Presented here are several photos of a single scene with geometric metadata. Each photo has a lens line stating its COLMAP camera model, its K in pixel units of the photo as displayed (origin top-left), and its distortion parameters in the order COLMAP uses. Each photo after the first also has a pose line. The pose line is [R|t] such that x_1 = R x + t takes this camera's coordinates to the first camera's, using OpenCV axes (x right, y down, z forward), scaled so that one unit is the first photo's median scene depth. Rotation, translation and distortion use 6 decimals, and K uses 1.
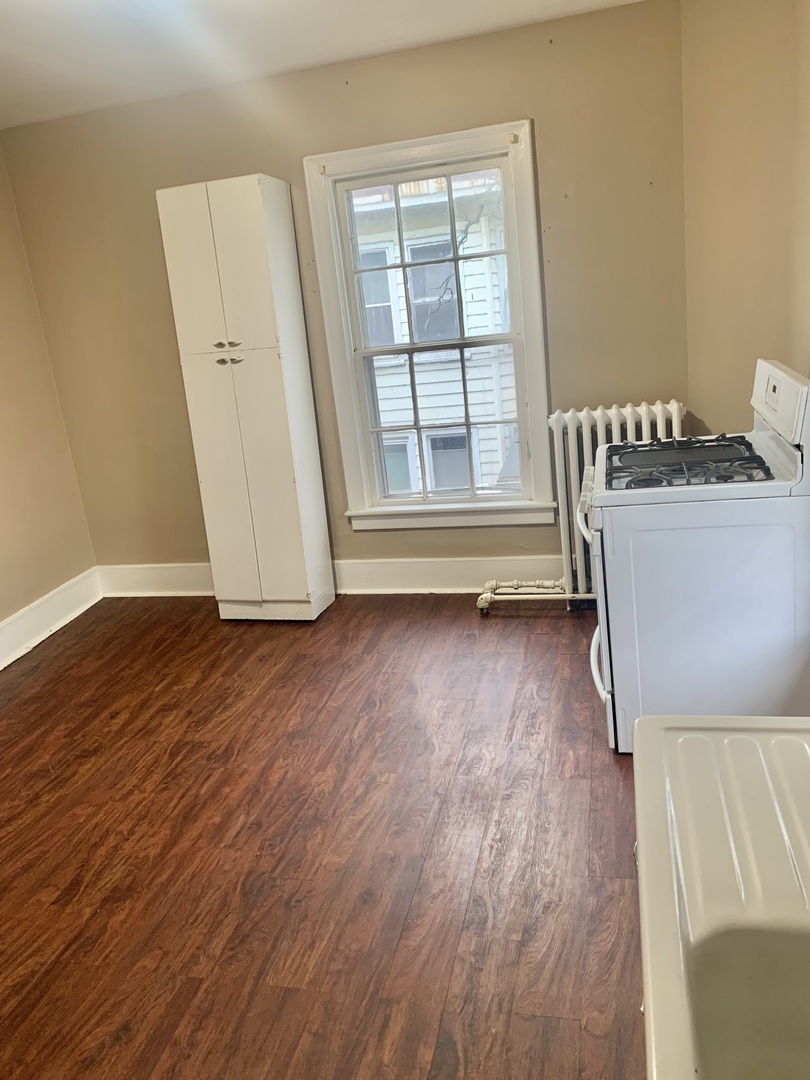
lens RADIAL K [[831.8, 0, 401.8], [0, 831.8, 533.4], [0, 0, 1]] dist [-0.001455, 0.003112]
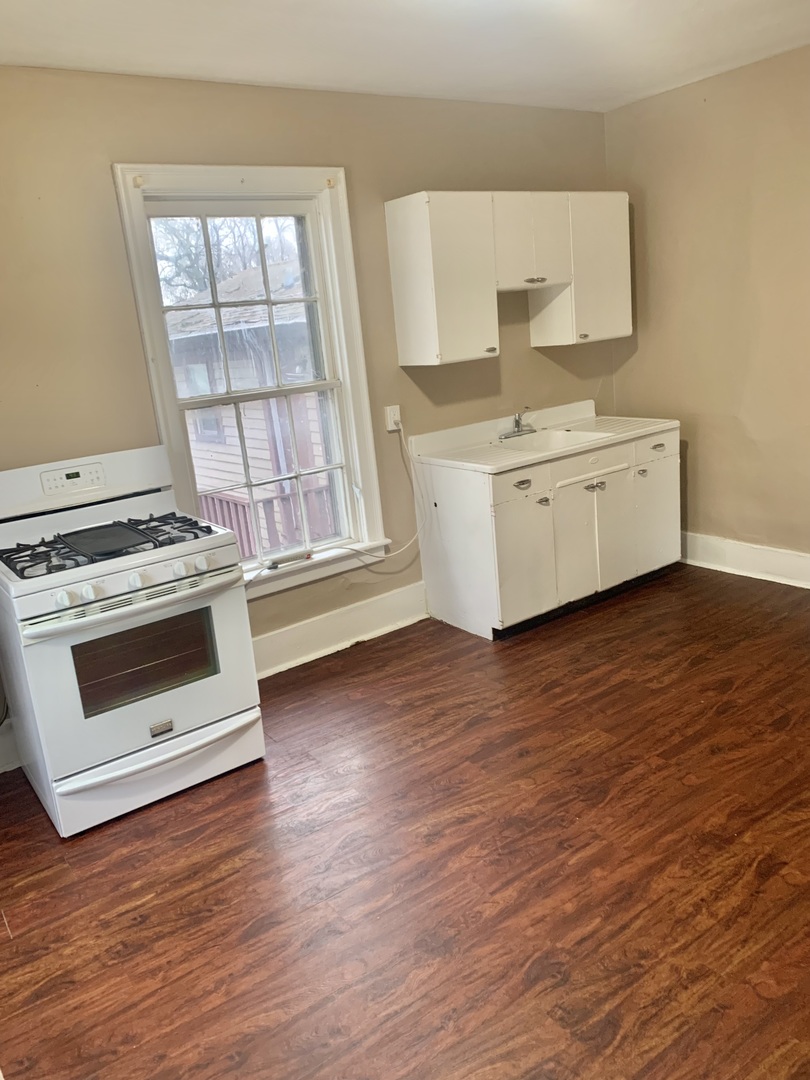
lens RADIAL K [[831.8, 0, 402.5], [0, 831.8, 545.0], [0, 0, 1]] dist [-0.001455, 0.003112]
pose [[-0.751019, 0.018935, 0.660009, -0.663477], [0.357849, 0.851727, 0.382760, -0.363241], [-0.554900, 0.523644, -0.646439, 1.525708]]
